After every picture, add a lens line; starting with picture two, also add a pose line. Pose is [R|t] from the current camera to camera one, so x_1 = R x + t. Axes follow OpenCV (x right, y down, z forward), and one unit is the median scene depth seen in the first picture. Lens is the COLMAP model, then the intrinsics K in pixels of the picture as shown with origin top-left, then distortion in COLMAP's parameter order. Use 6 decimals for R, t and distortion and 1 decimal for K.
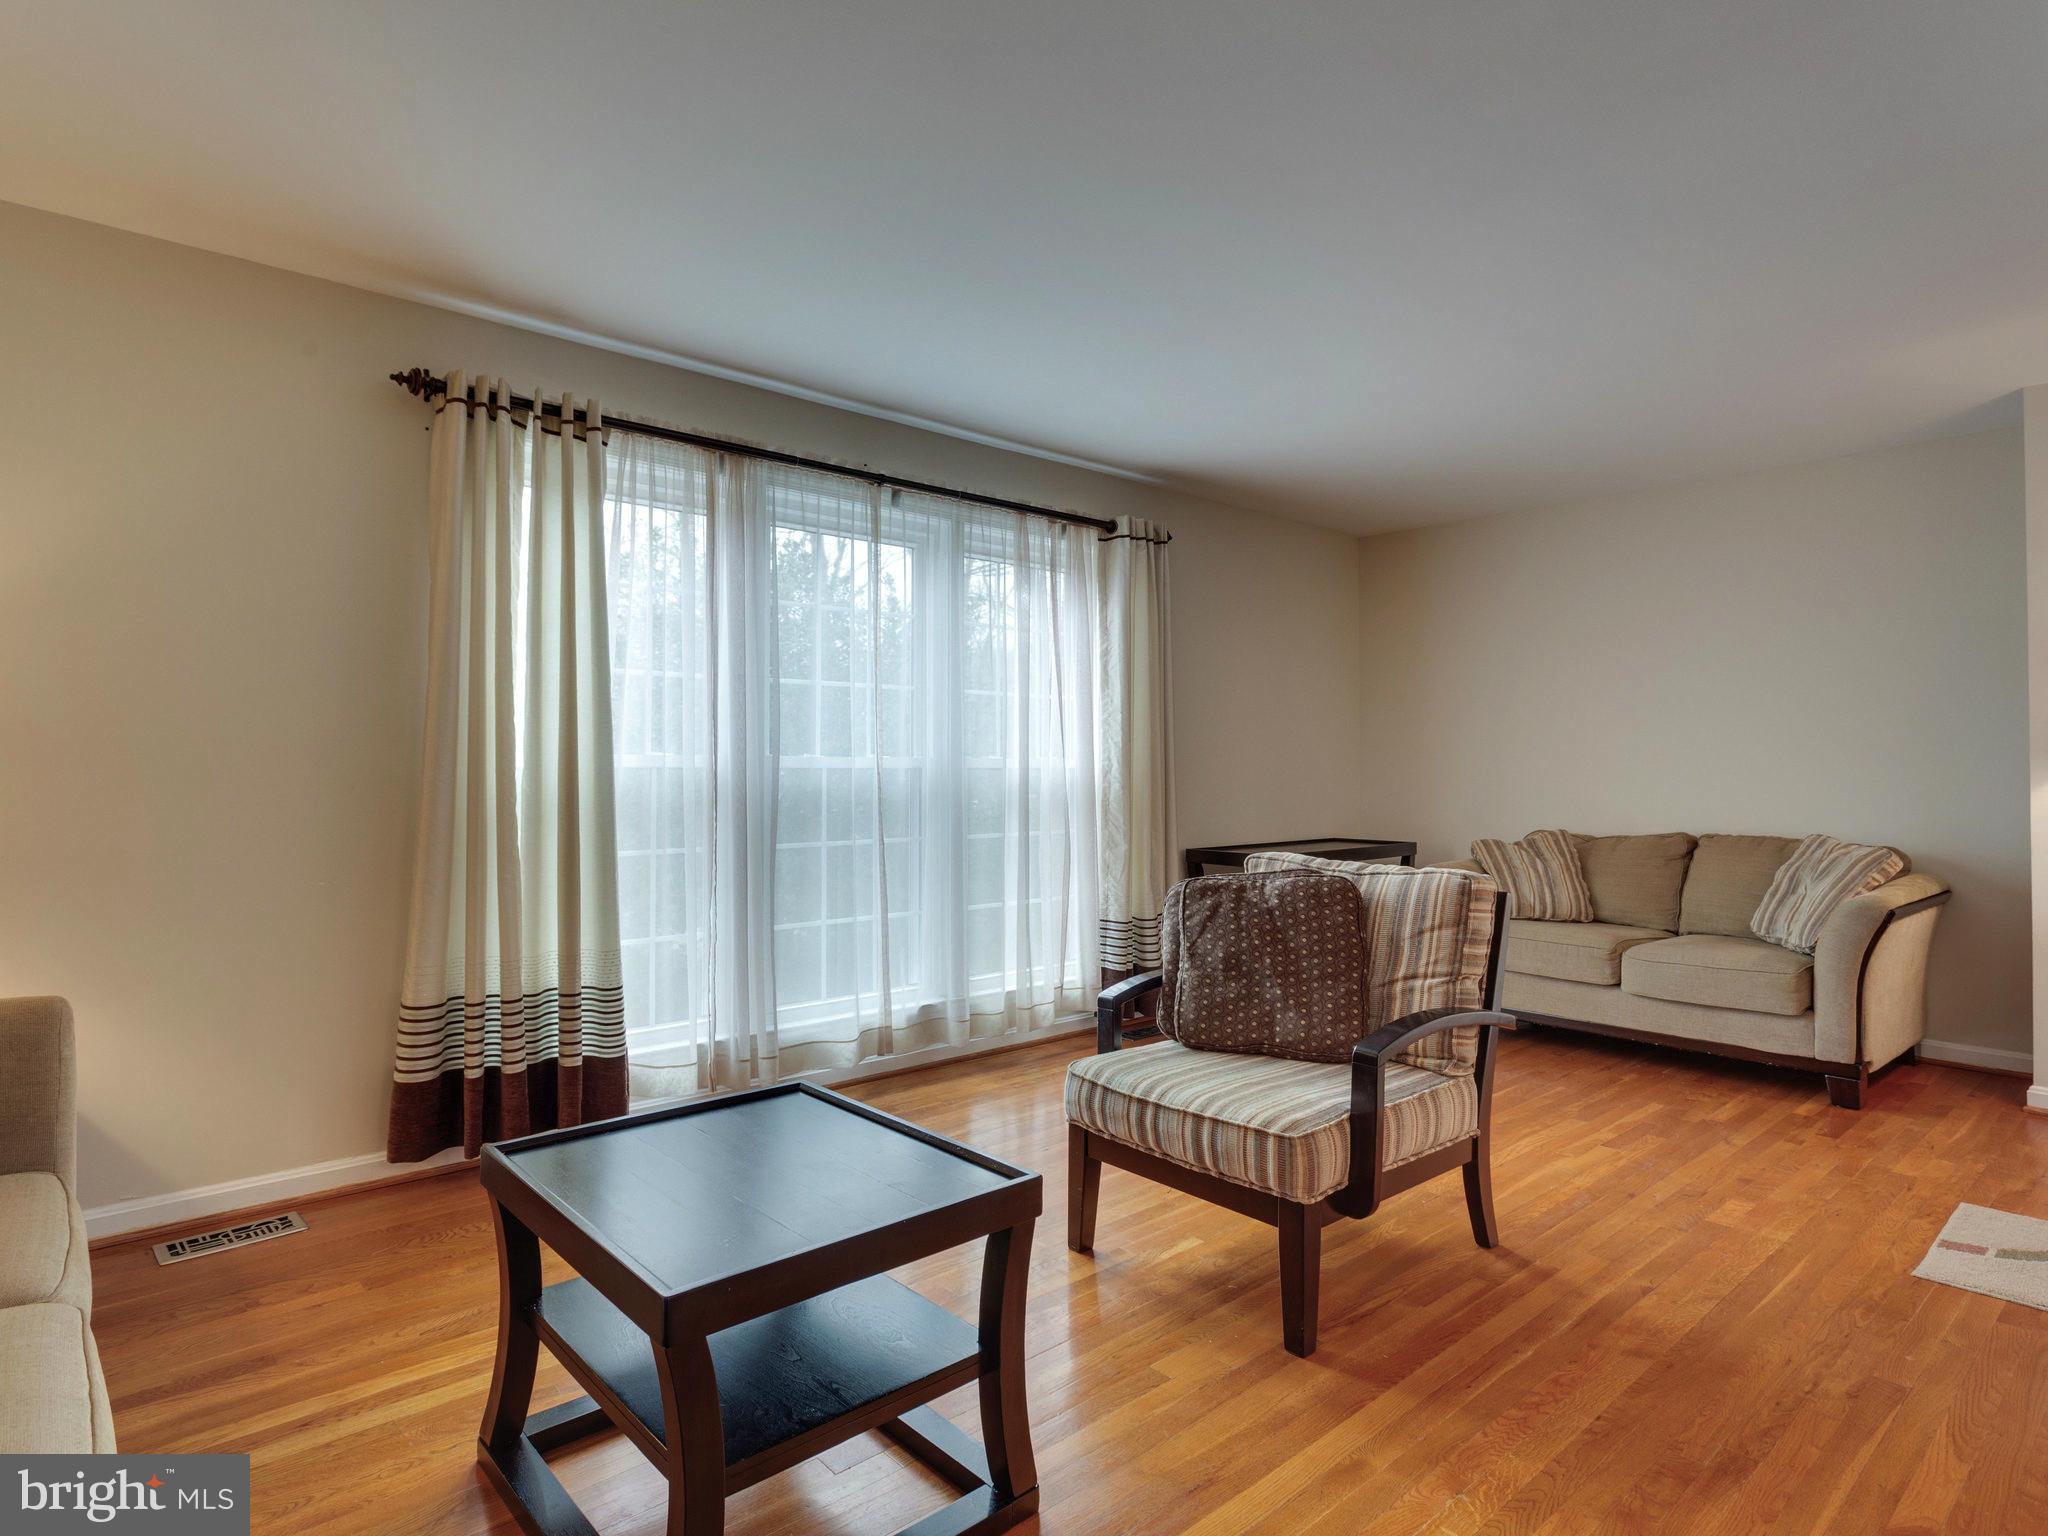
lens RADIAL K [[1120.2, 0, 1016.5], [0, 1120.2, 758.8], [0, 0, 1]] dist [0.009130, 0.000334]
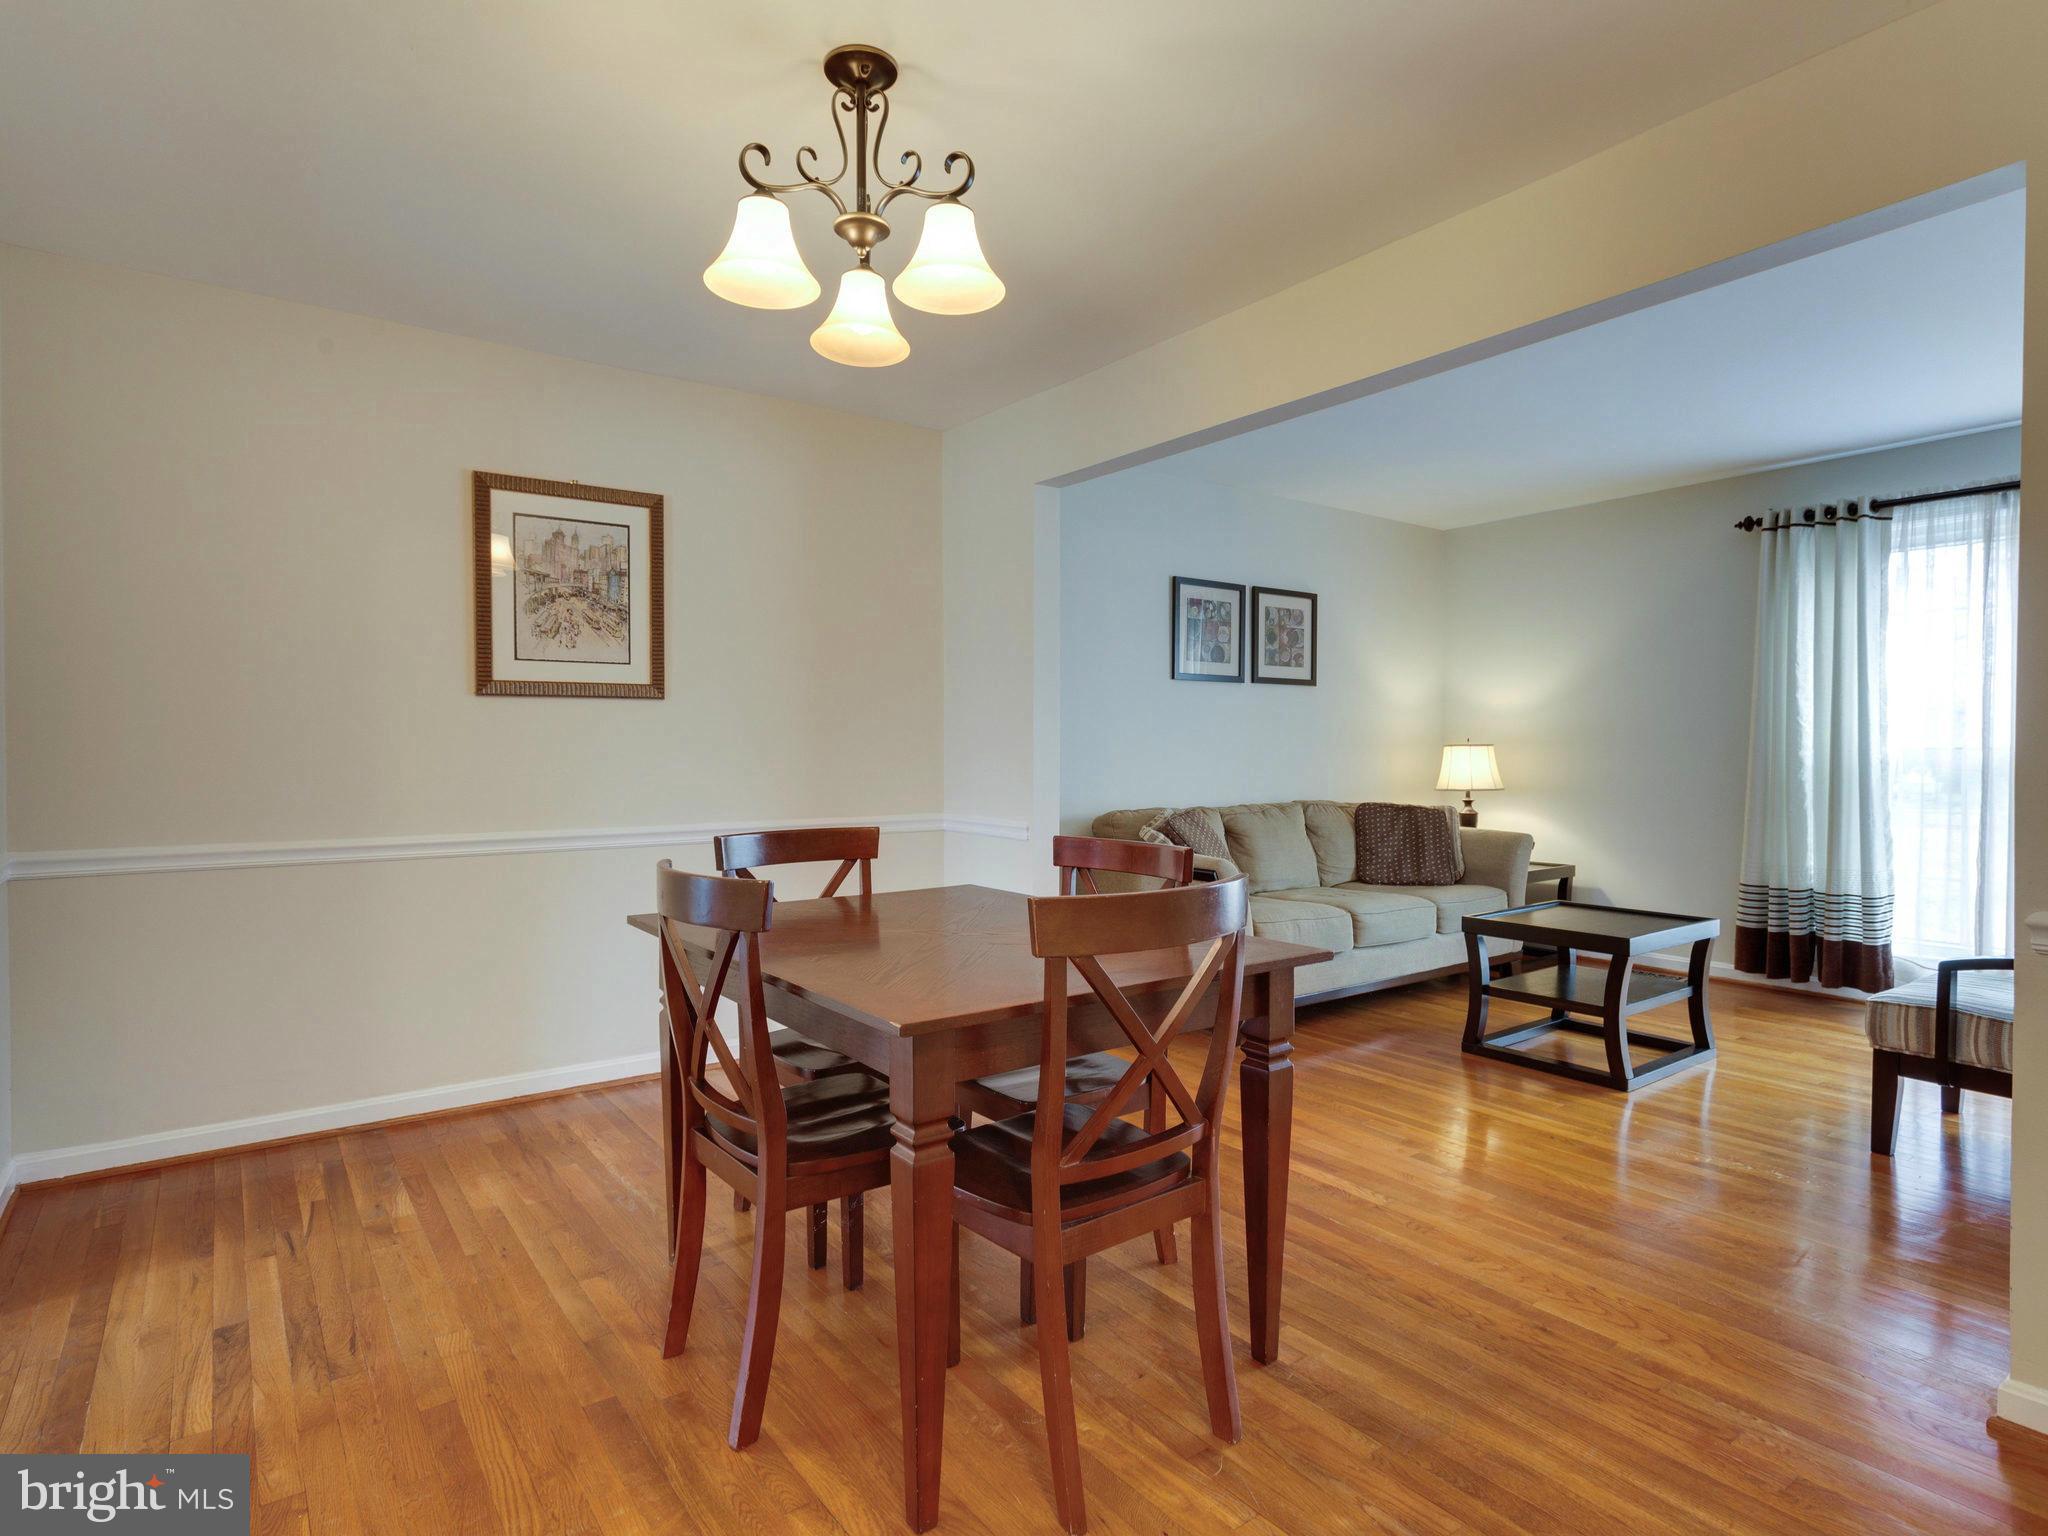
lens RADIAL K [[1120.2, 0, 1040.2], [0, 1120.2, 771.7], [0, 0, 1]] dist [0.009130, 0.000334]
pose [[-0.094558, 0.020658, -0.995305, 1.144138], [0.003838, 0.999785, 0.020386, 0.006258], [0.995512, -0.001893, -0.094617, 0.068806]]
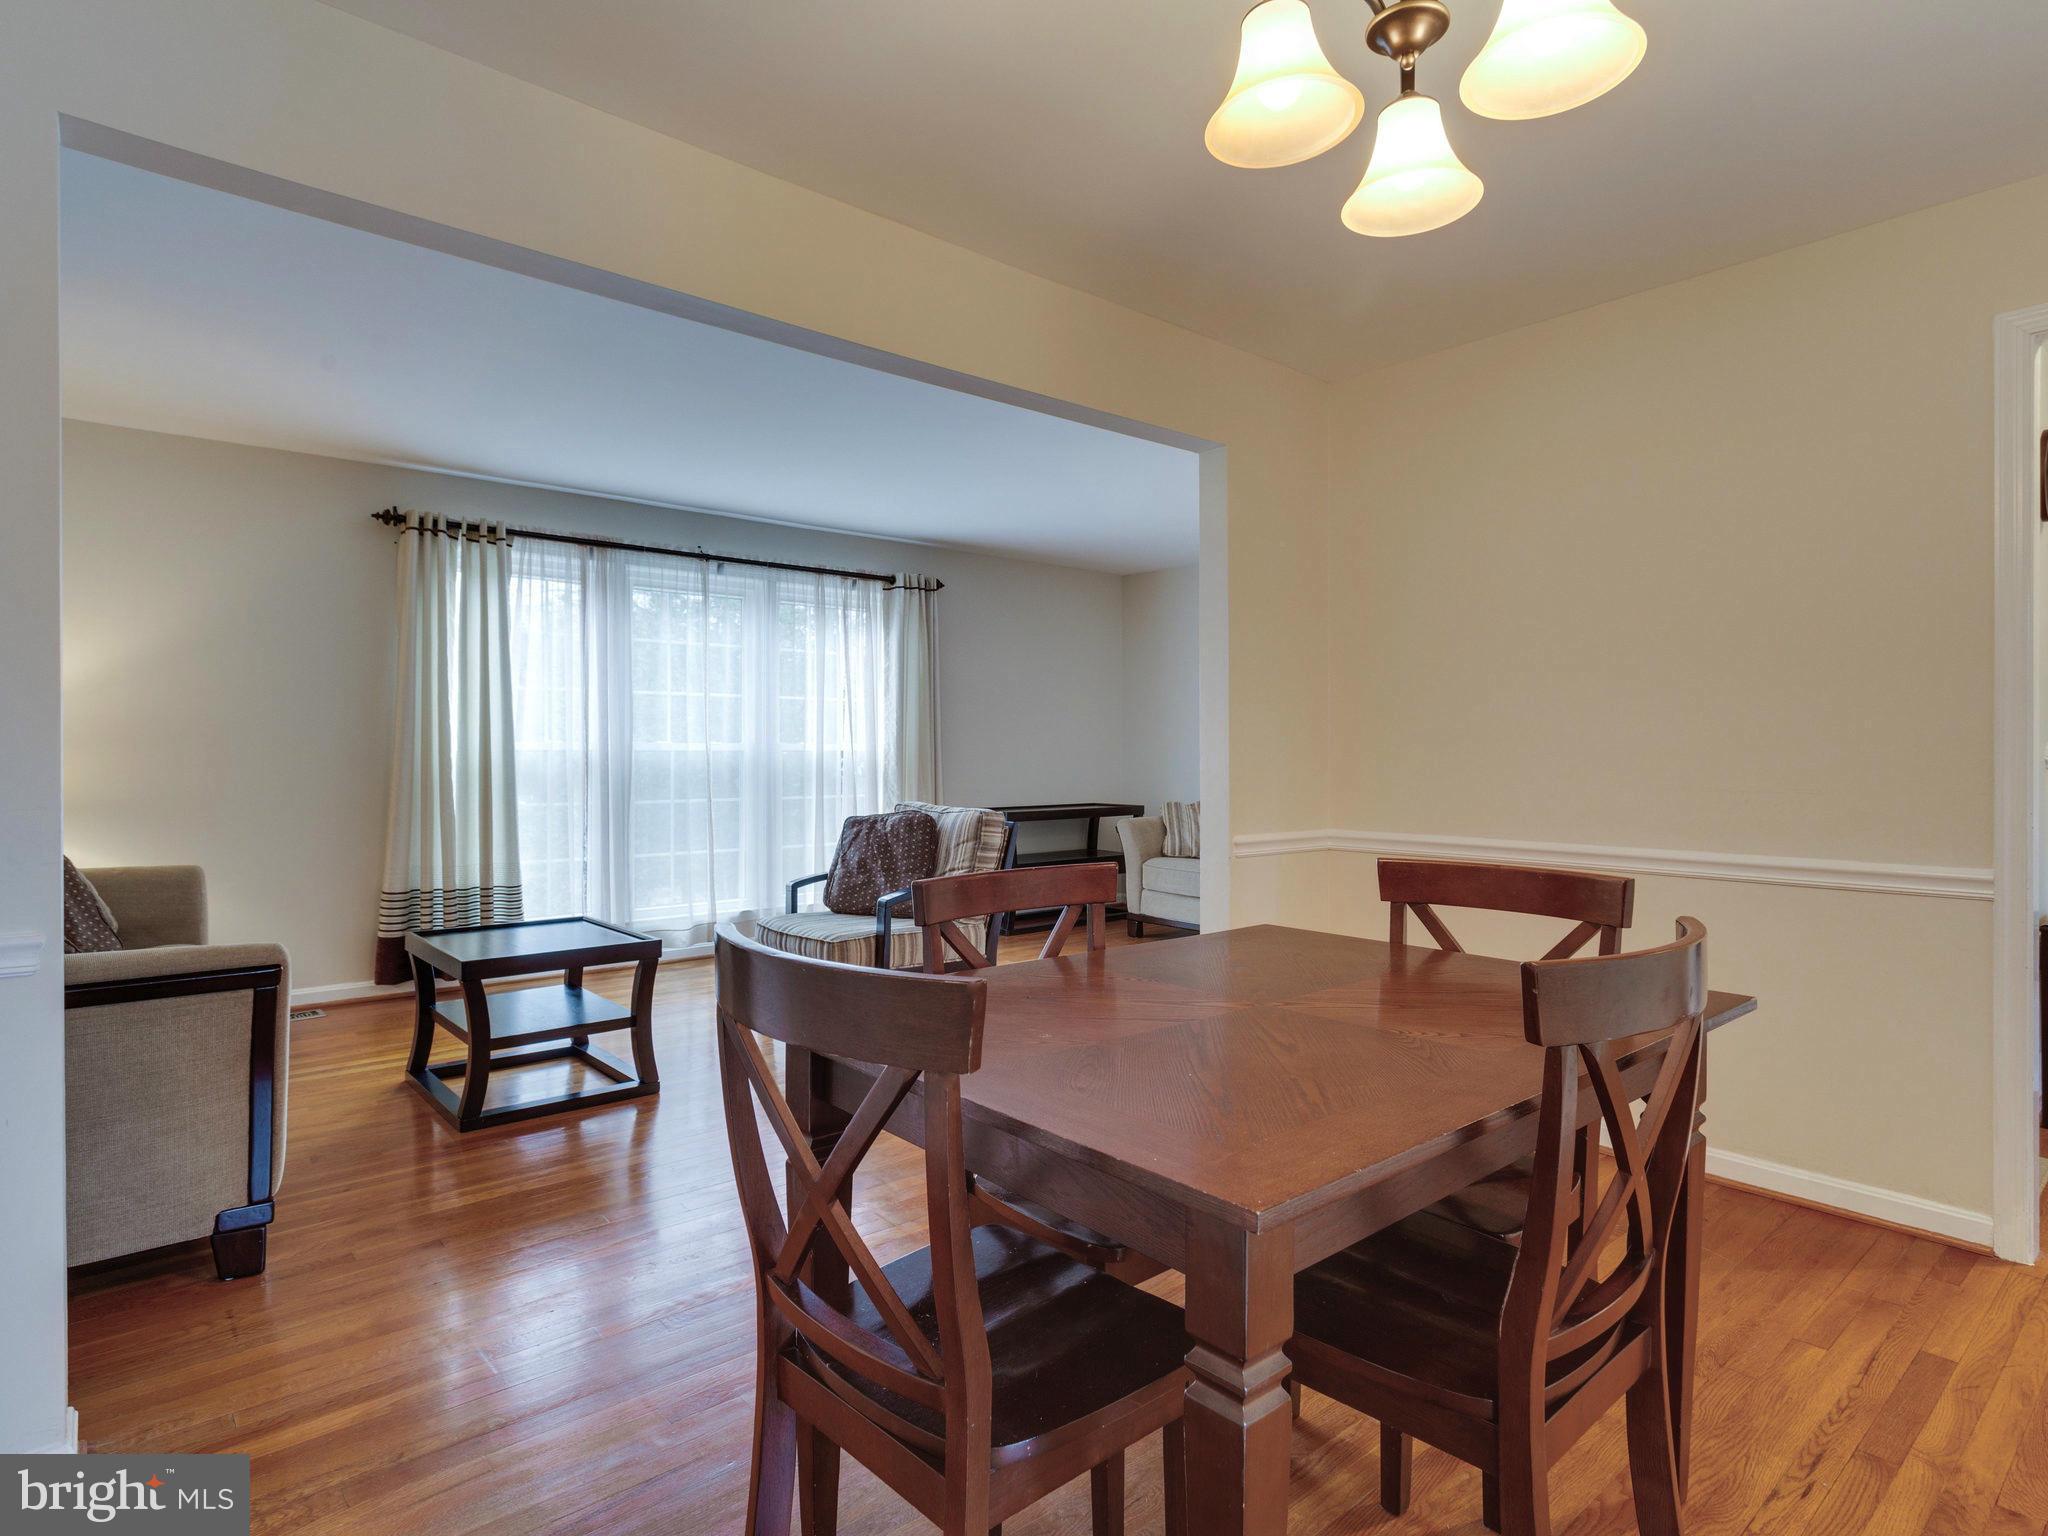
lens RADIAL K [[1120.2, 0, 1028.3], [0, 1120.2, 763.6], [0, 0, 1]] dist [0.009130, 0.000334]
pose [[0.999963, 0.002300, -0.008347, 0.374674], [-0.002145, 0.999826, 0.018537, -0.003370], [0.008389, -0.018519, 0.999793, -0.577582]]
